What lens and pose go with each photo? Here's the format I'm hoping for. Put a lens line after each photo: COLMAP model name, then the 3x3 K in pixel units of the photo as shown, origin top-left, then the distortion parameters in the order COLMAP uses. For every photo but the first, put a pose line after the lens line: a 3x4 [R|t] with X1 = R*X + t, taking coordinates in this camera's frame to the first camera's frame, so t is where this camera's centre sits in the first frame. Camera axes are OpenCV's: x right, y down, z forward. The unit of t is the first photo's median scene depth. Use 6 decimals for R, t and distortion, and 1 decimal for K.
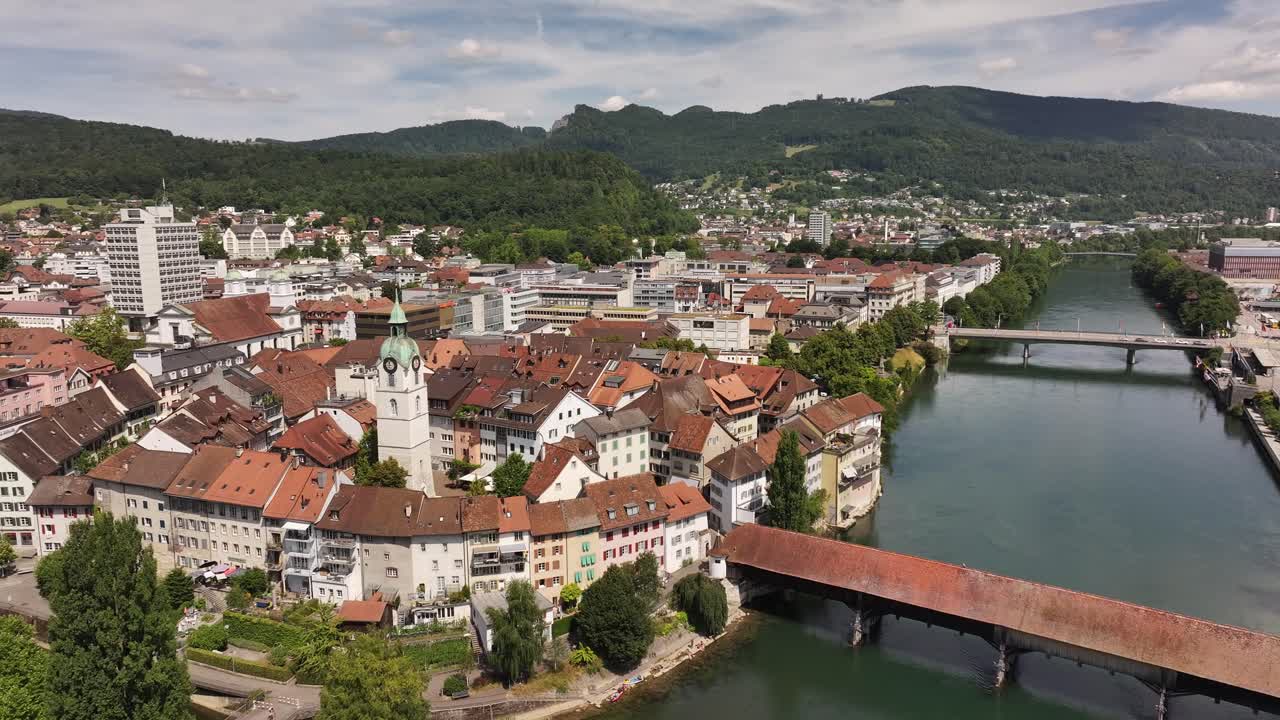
lens RADIAL K [[894.2, 0, 641.3], [0, 894.2, 358.3], [0, 0, 1]] dist [-0.008937, 0.022699]
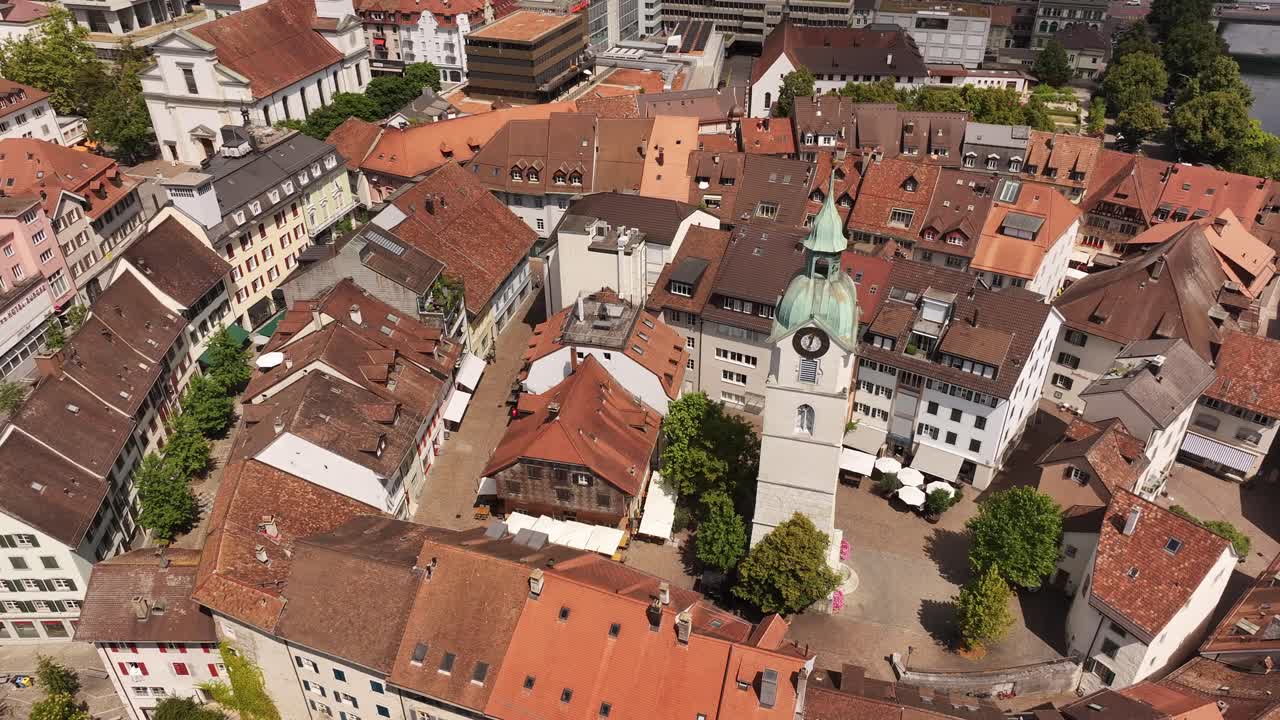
lens RADIAL K [[894.2, 0, 644.5], [0, 894.2, 357.6], [0, 0, 1]] dist [-0.008937, 0.022699]
pose [[0.999727, -0.013319, 0.019217, -0.277181], [0.004656, 0.918830, 0.394625, -0.120874], [-0.022913, -0.394428, 0.918641, 0.434972]]
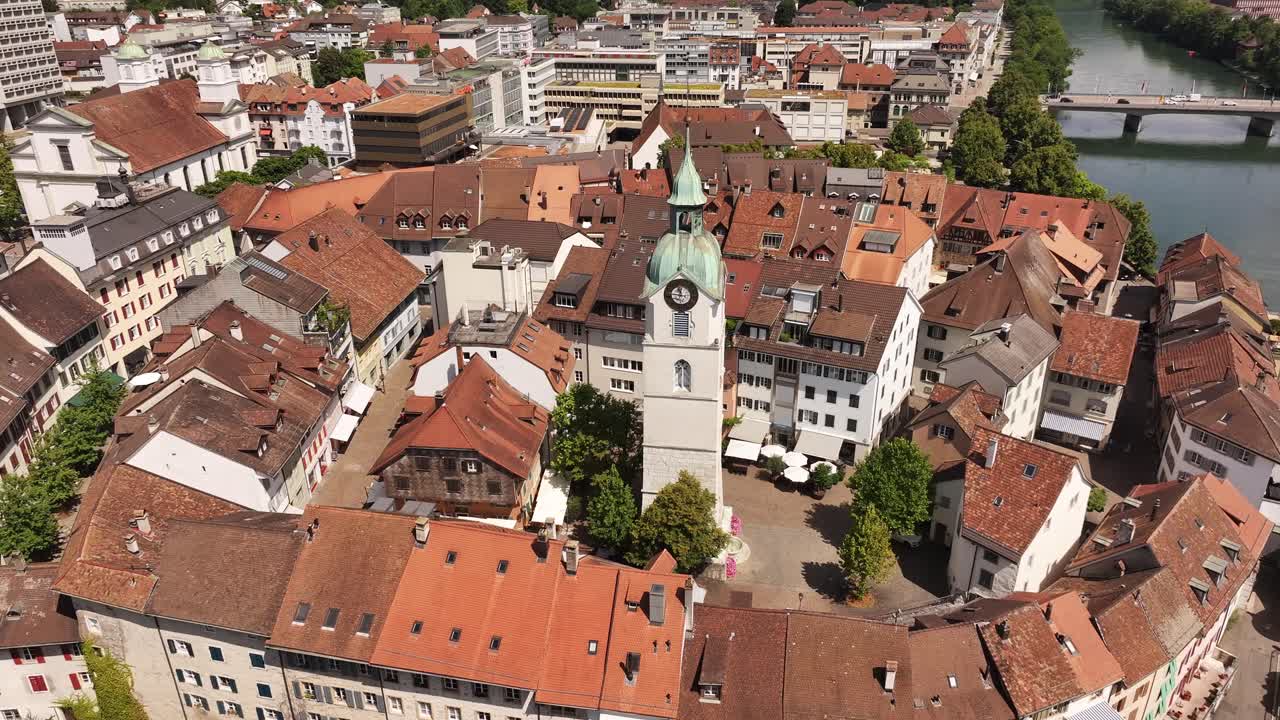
lens RADIAL K [[894.2, 0, 644.0], [0, 894.2, 359.3], [0, 0, 1]] dist [-0.008937, 0.022699]
pose [[0.989896, -0.061259, 0.127879, -0.269718], [0.024406, 0.962012, 0.271915, -0.066018], [-0.139679, -0.266047, 0.953787, 0.401059]]
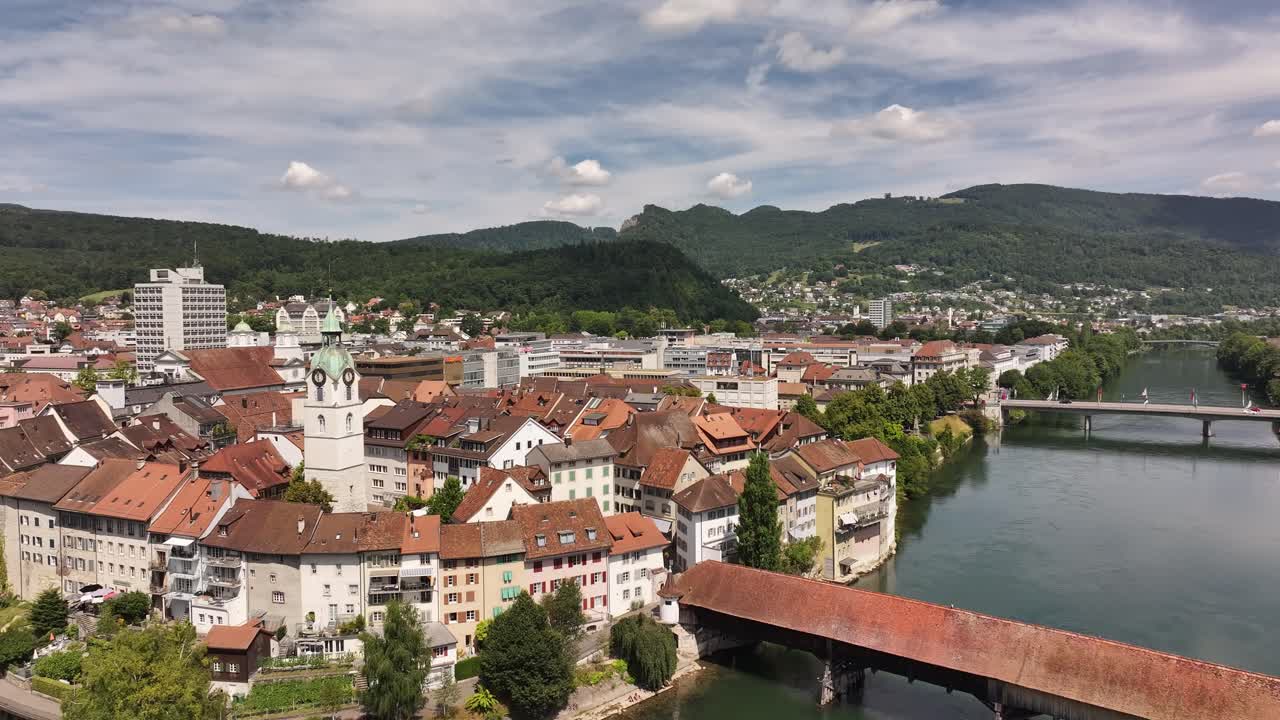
lens RADIAL K [[894.2, 0, 641.2], [0, 894.2, 361.4], [0, 0, 1]] dist [-0.008937, 0.022699]
pose [[0.996801, 0.004714, -0.079781, 0.088376], [-0.013246, 0.994196, -0.106764, 0.062754], [0.078815, 0.107480, 0.991078, 0.090022]]
